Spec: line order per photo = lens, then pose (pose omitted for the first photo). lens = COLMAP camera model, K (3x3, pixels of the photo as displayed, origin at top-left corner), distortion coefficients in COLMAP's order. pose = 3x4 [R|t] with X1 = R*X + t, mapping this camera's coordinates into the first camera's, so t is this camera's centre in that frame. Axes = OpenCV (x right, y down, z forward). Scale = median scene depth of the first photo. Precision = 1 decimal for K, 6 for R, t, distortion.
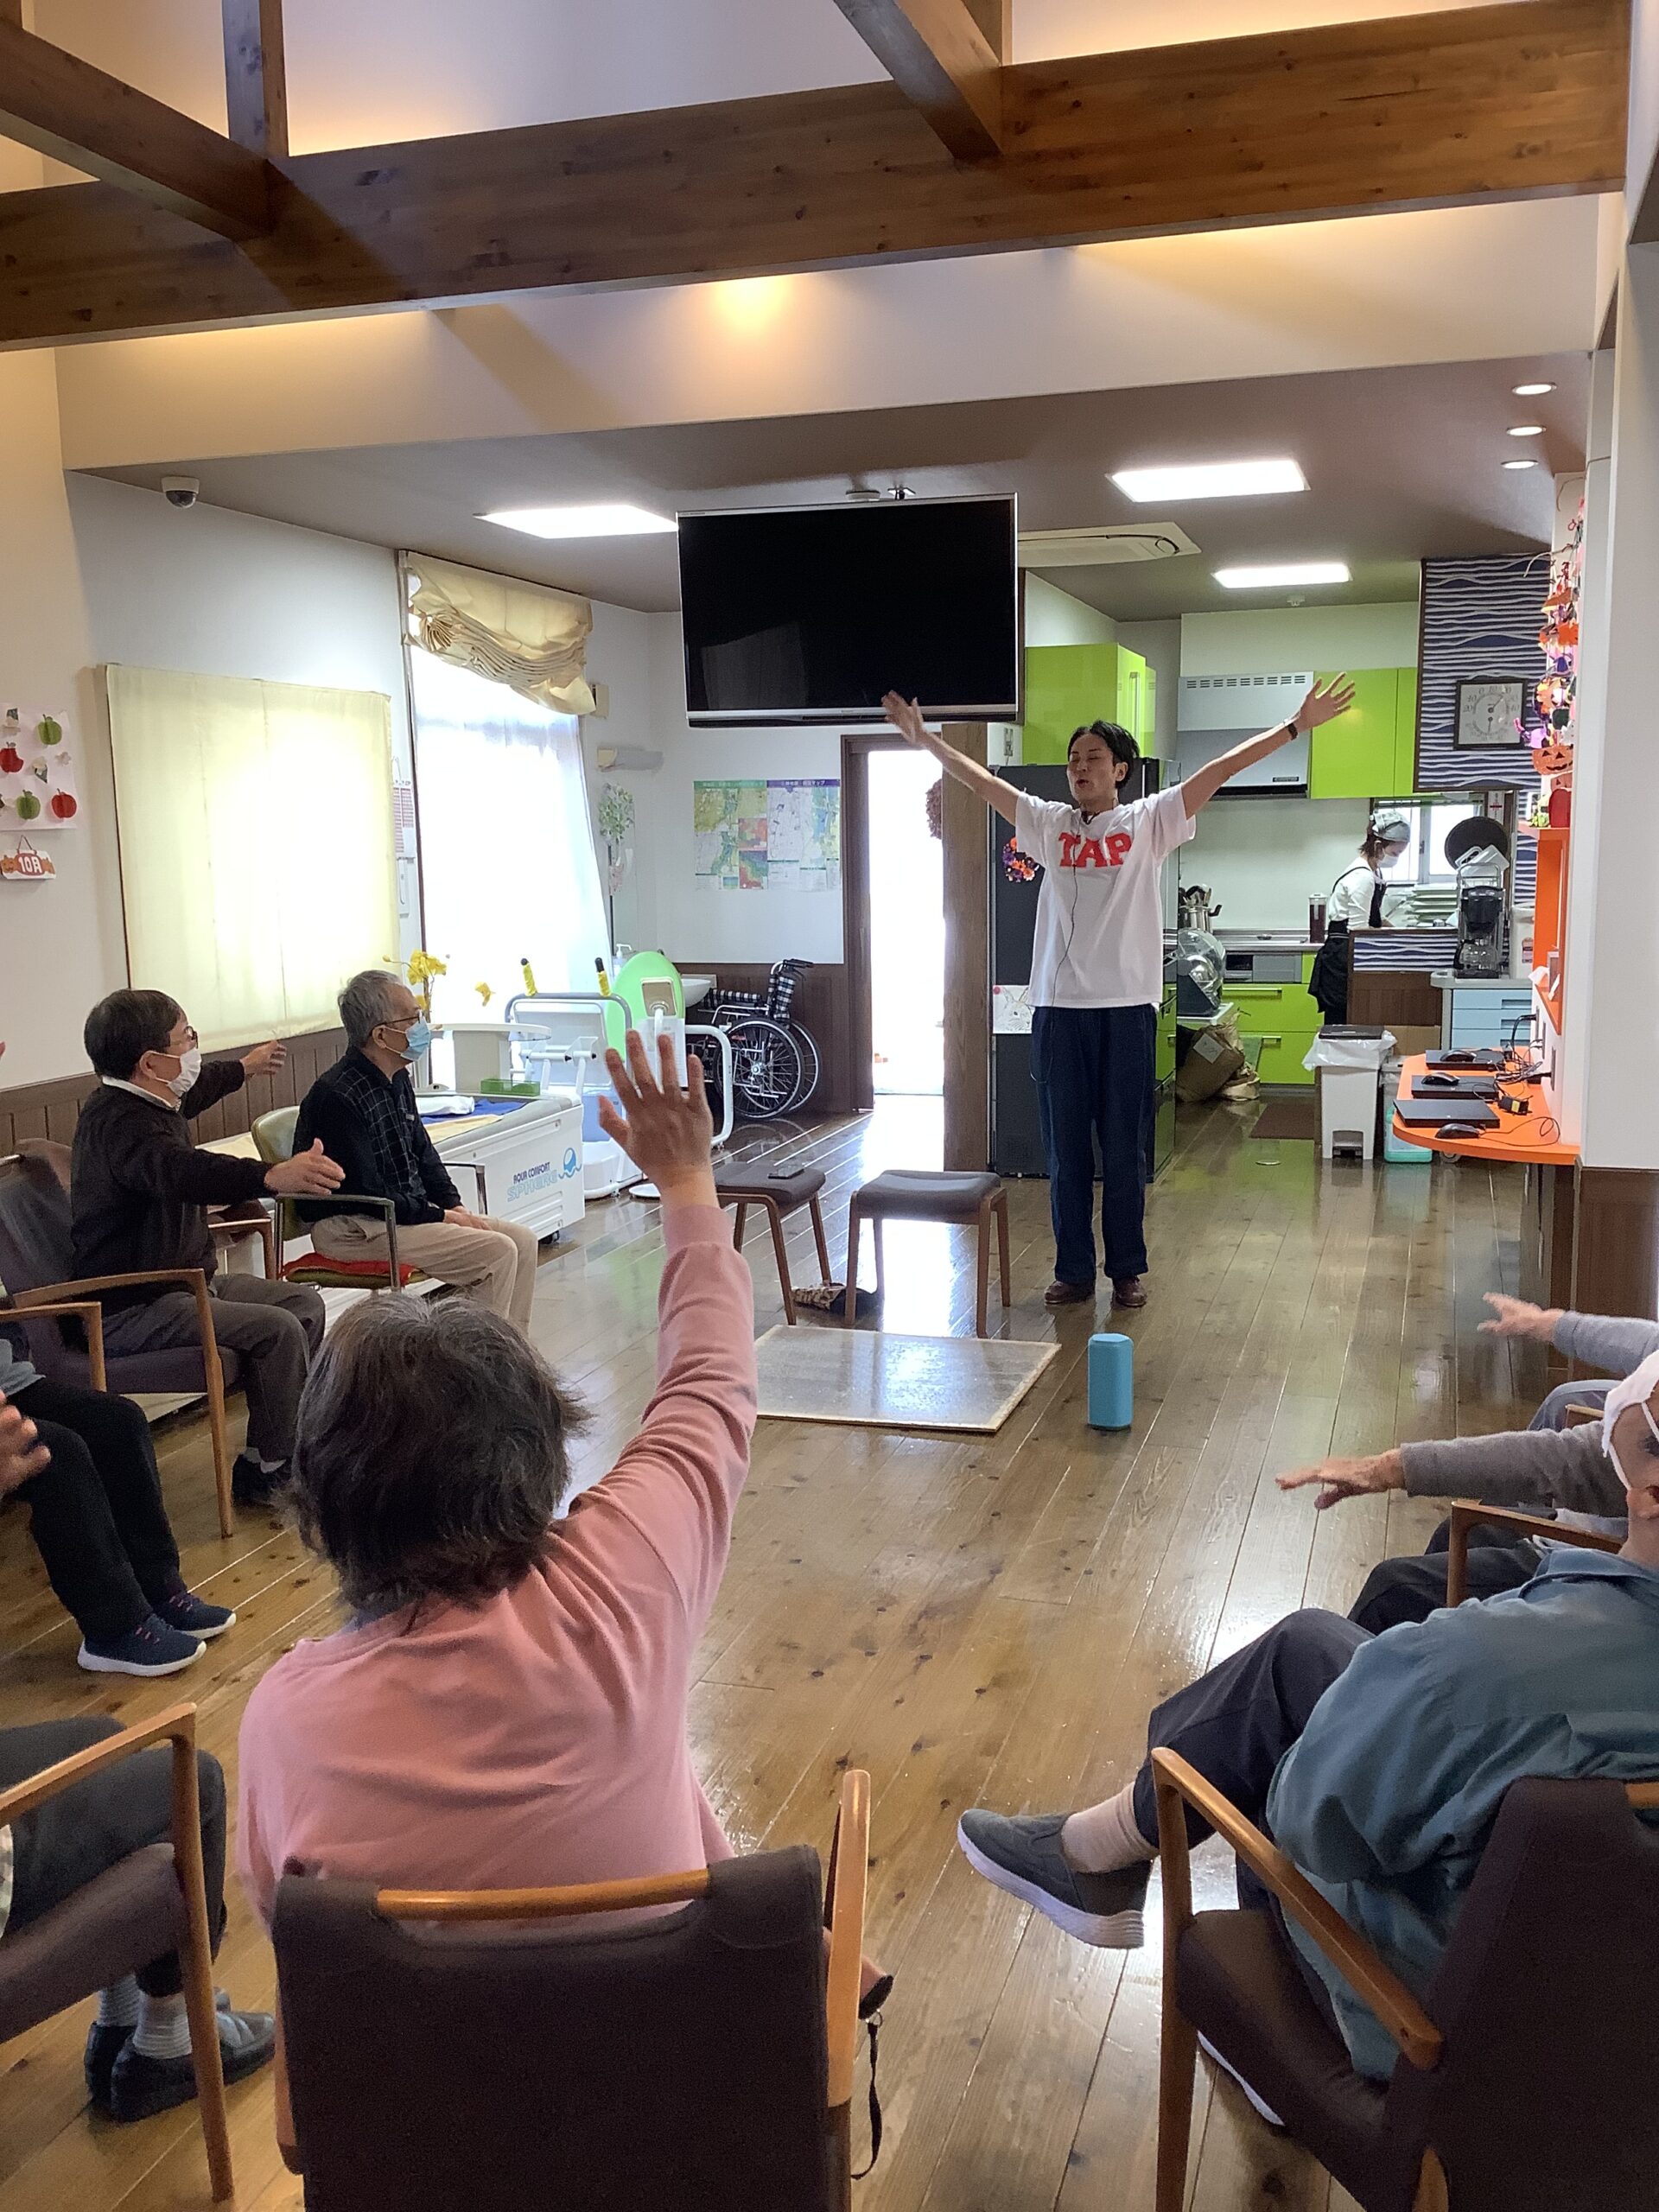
lens RADIAL K [[1996.3, 0, 829.5], [0, 1996.3, 1106.0], [0, 0, 1]] dist [0.141017, -0.274125]
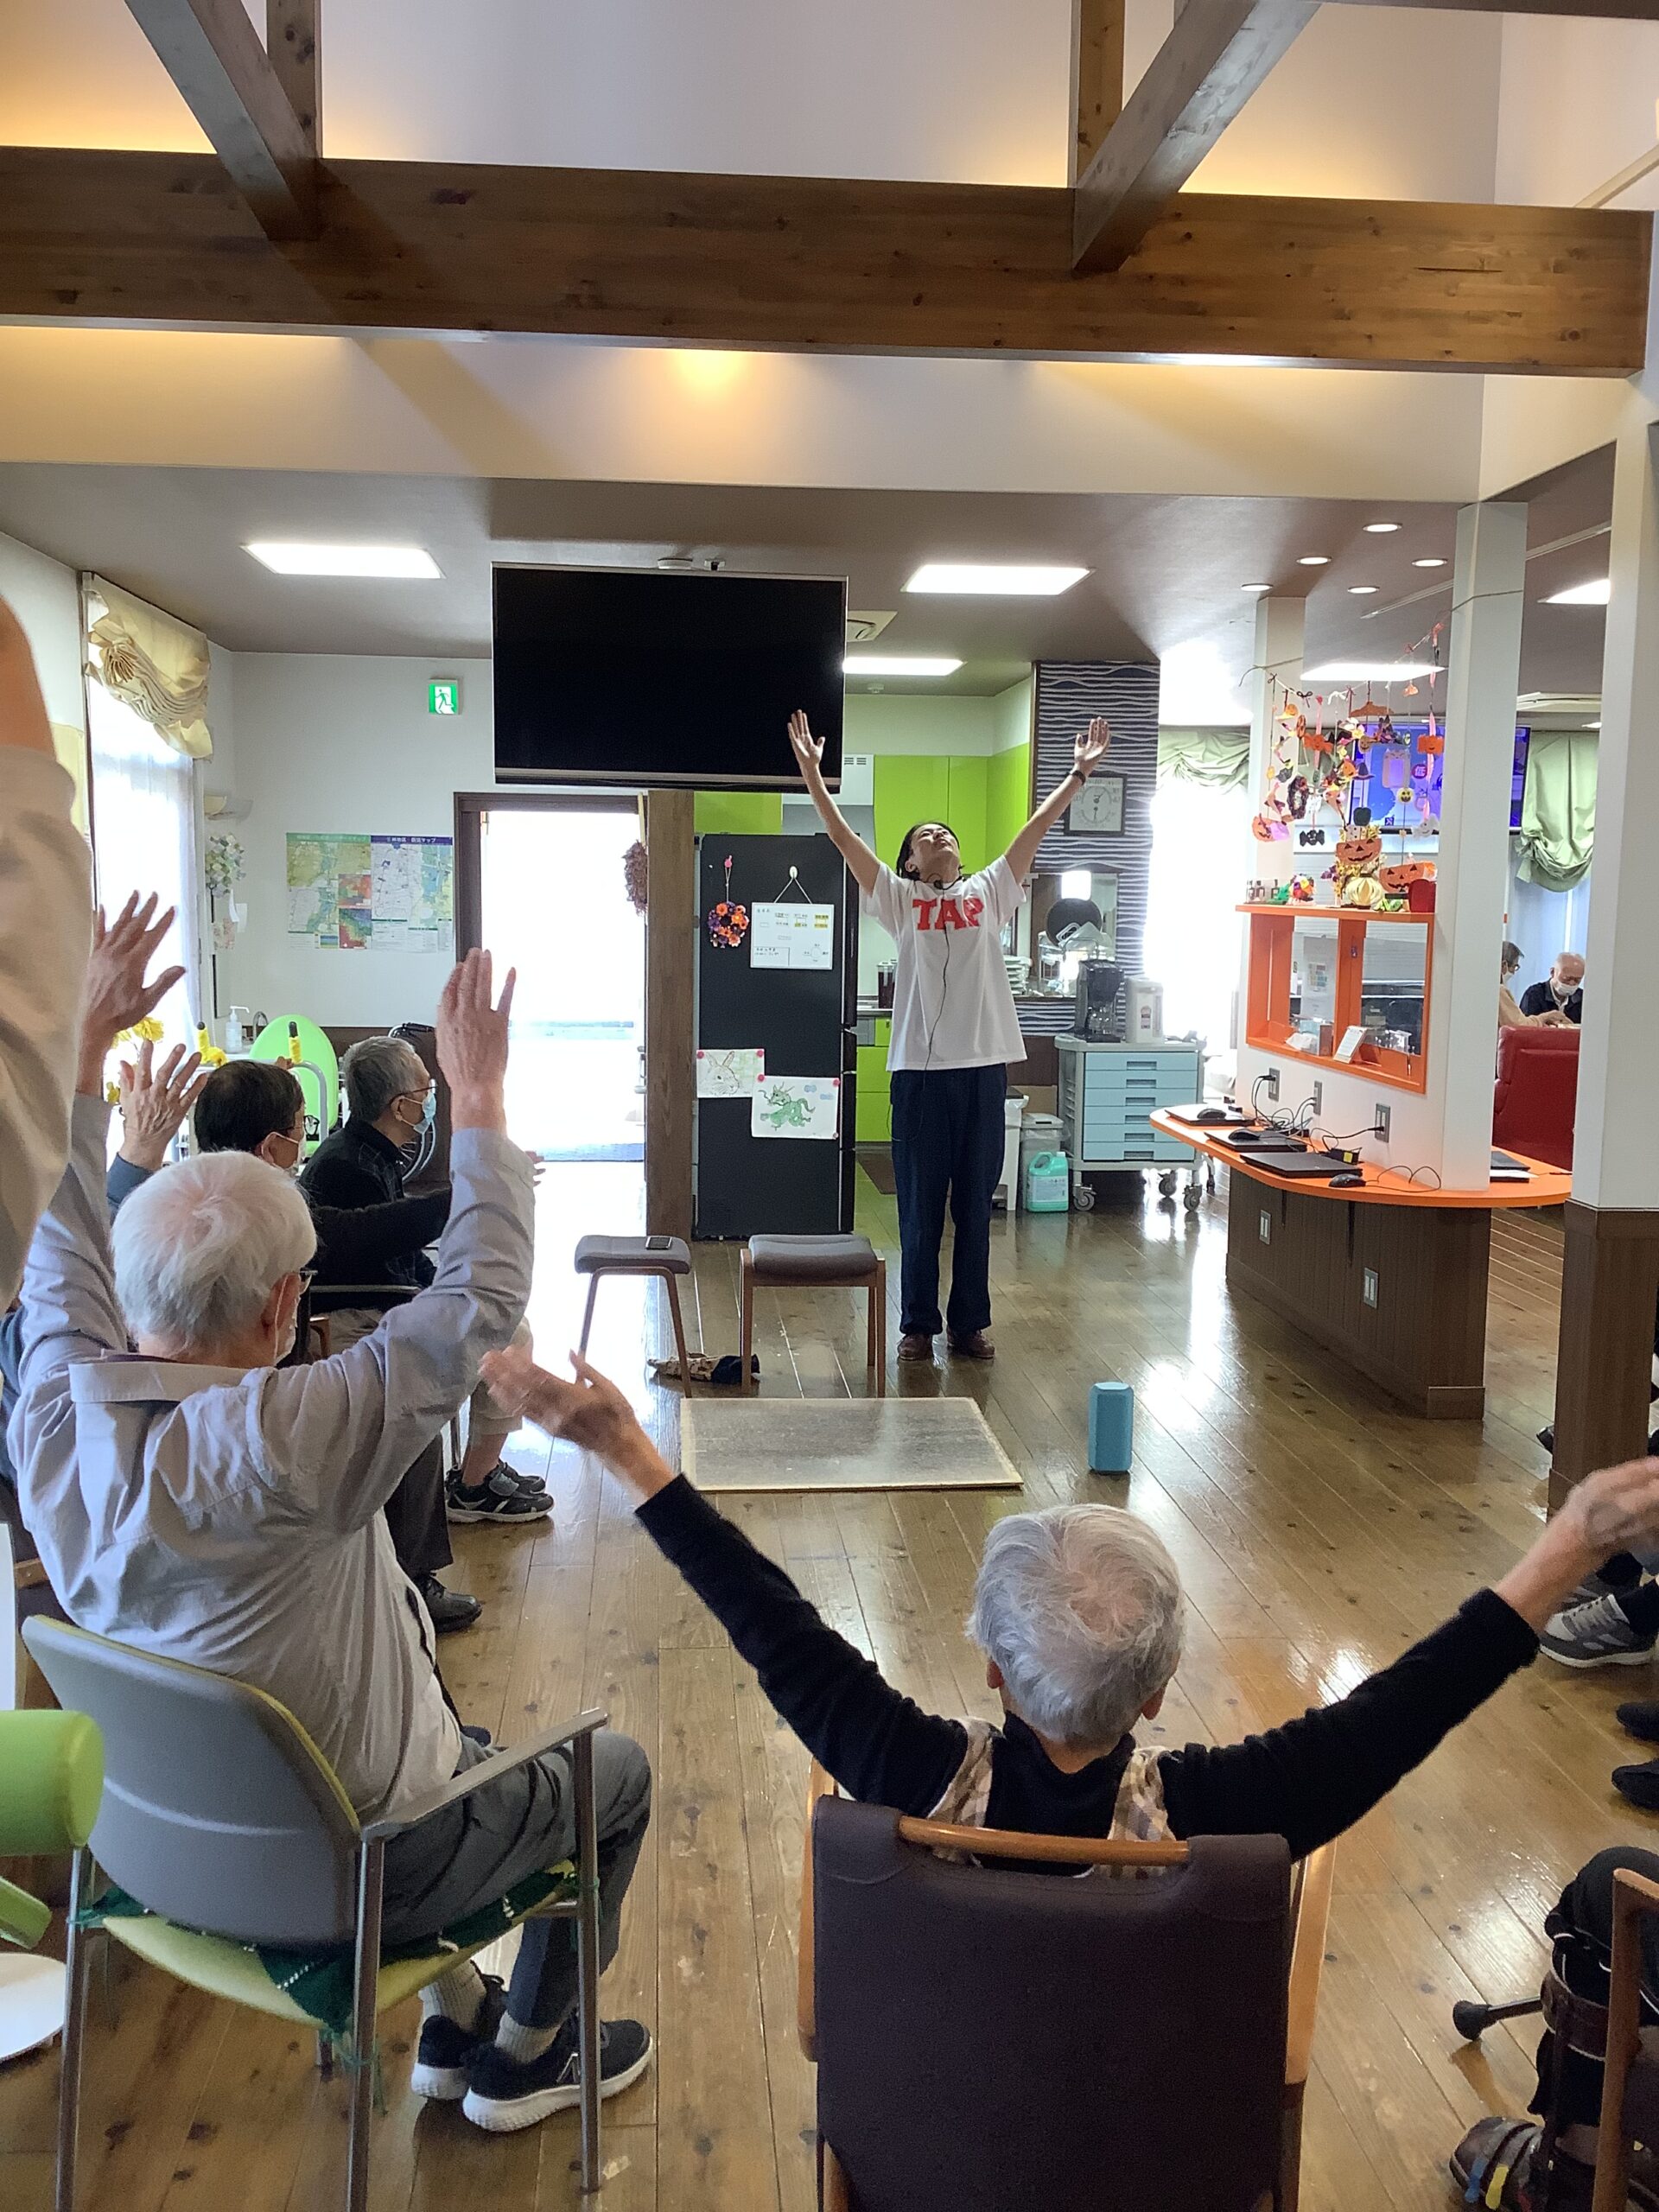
lens RADIAL K [[1996.3, 0, 829.5], [0, 1996.3, 1106.0], [0, 0, 1]] dist [0.141017, -0.274125]
pose [[0.927393, -0.015665, 0.373761, -0.239222], [0.026885, 0.999330, -0.024825, -0.005656], [-0.373122, 0.033071, 0.927193, 0.045854]]
